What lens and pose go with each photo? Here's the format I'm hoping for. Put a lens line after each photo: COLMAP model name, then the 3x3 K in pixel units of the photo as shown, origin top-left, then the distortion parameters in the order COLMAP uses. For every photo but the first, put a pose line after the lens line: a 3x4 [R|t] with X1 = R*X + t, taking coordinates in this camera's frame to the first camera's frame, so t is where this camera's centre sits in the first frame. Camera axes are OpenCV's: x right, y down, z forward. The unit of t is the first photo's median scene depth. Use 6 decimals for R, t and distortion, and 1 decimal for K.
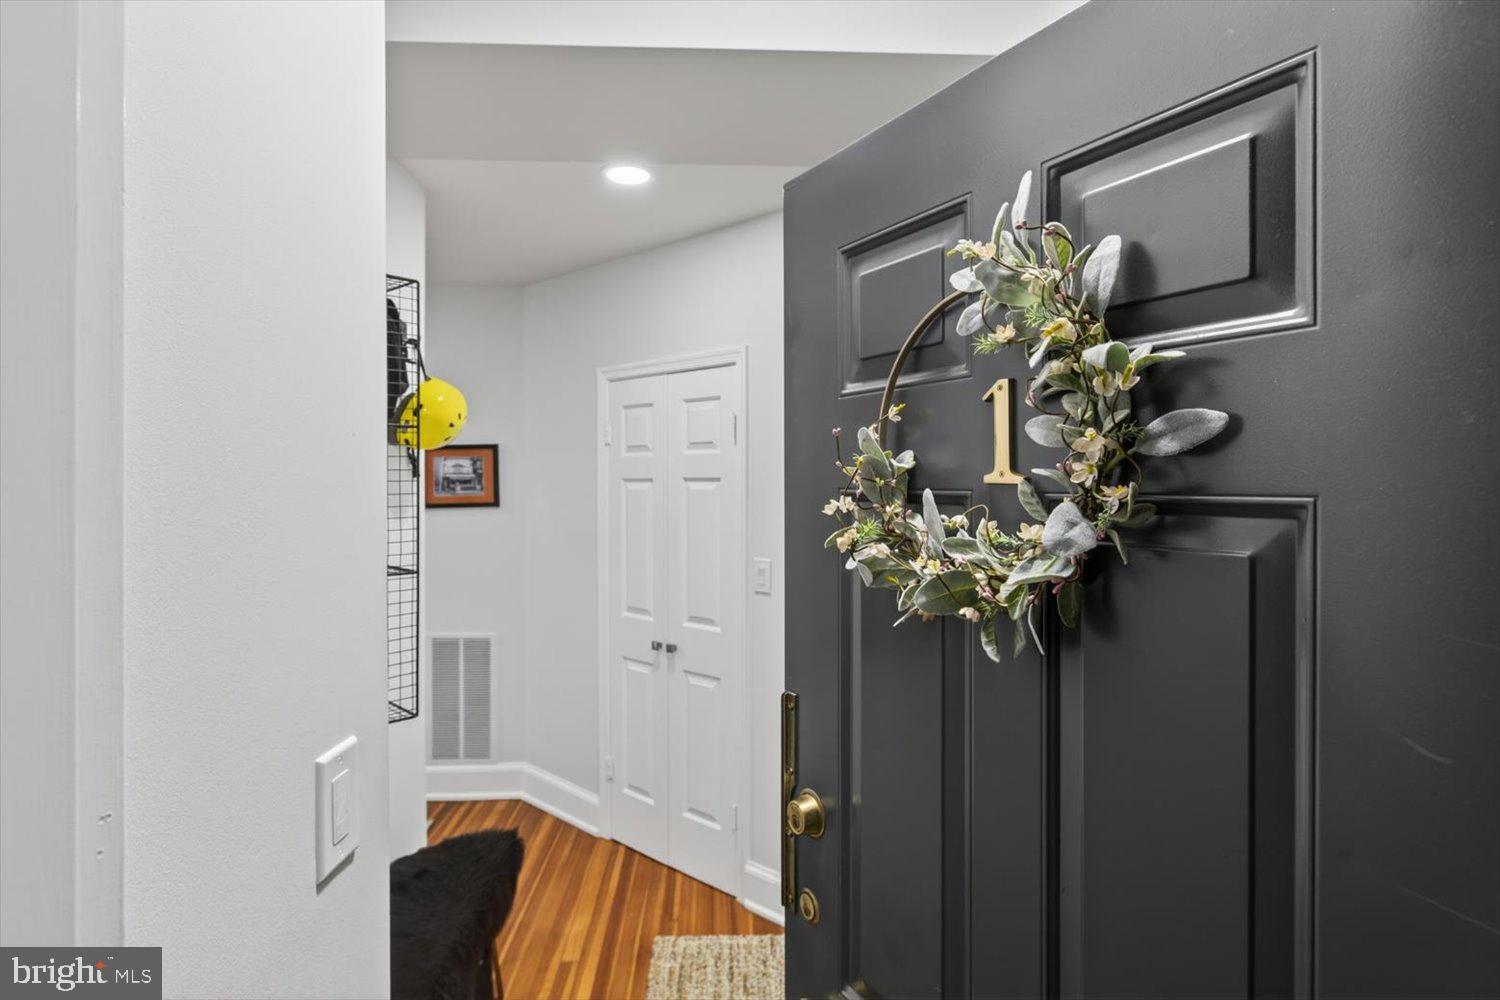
lens RADIAL K [[744.1, 0, 750.0], [0, 744.1, 500.0], [0, 0, 1]] dist [-0.046611, 0.000391]
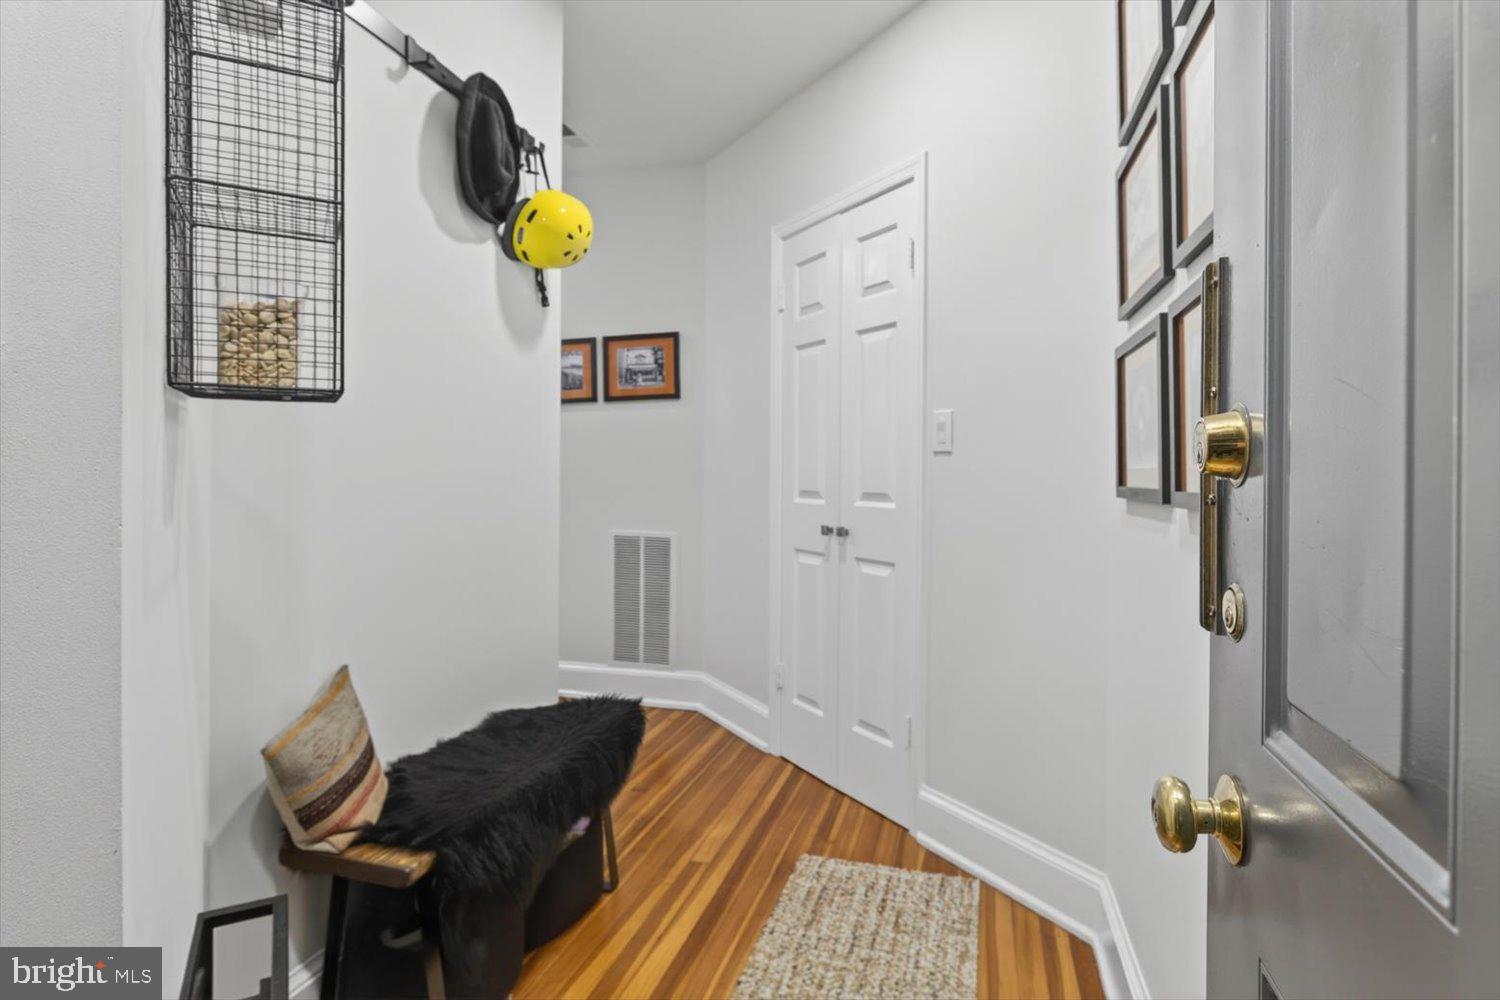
lens RADIAL K [[756.4, 0, 754.5], [0, 756.4, 488.7], [0, 0, 1]] dist [-0.083117, 0.000055]
pose [[0.945910, 0.009412, -0.324293, 0.081133], [-0.007964, 0.999952, 0.005791, 0.148711], [0.324332, -0.002895, 0.945939, 0.150644]]
